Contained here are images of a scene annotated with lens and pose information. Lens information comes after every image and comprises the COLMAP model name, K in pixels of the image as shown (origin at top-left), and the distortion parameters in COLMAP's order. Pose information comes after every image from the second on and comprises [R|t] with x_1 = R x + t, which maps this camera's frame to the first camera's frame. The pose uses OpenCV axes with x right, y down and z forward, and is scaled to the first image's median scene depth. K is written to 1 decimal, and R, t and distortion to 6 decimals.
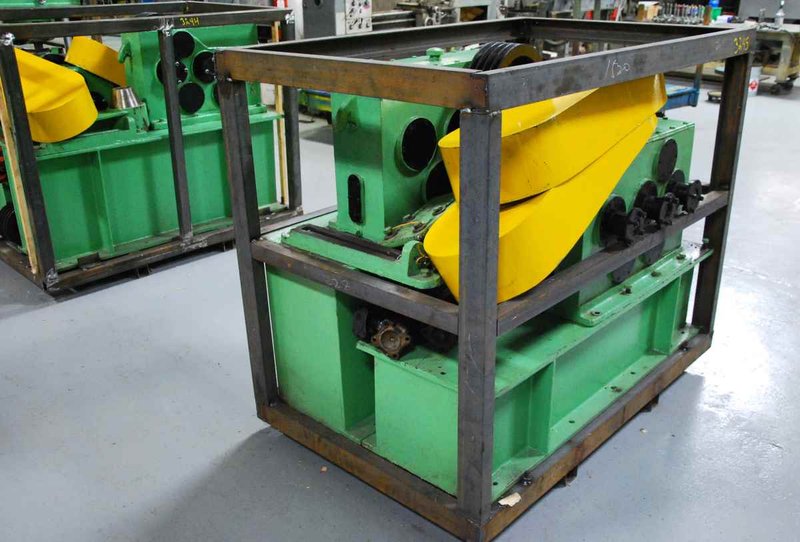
lens RADIAL K [[738.6, 0, 400.0], [0, 738.6, 271.0], [0, 0, 1]] dist [0.060015, 0.002494]
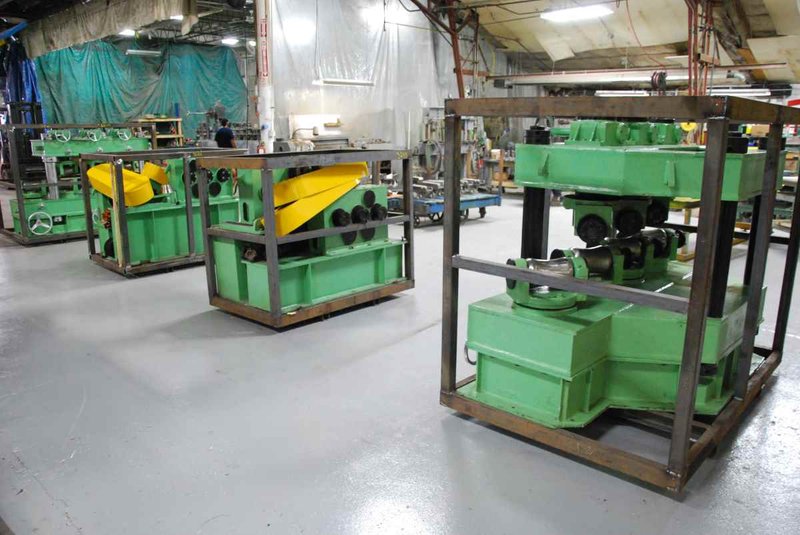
lens RADIAL K [[634.8, 0, 400.0], [0, 634.8, 267.5], [0, 0, 1]] dist [-0.012784, -0.001984]
pose [[0.999913, -0.008771, -0.009863, 0.337826], [0.006919, 0.984674, -0.174265, 0.328881], [0.011240, 0.174182, 0.984649, -0.792403]]
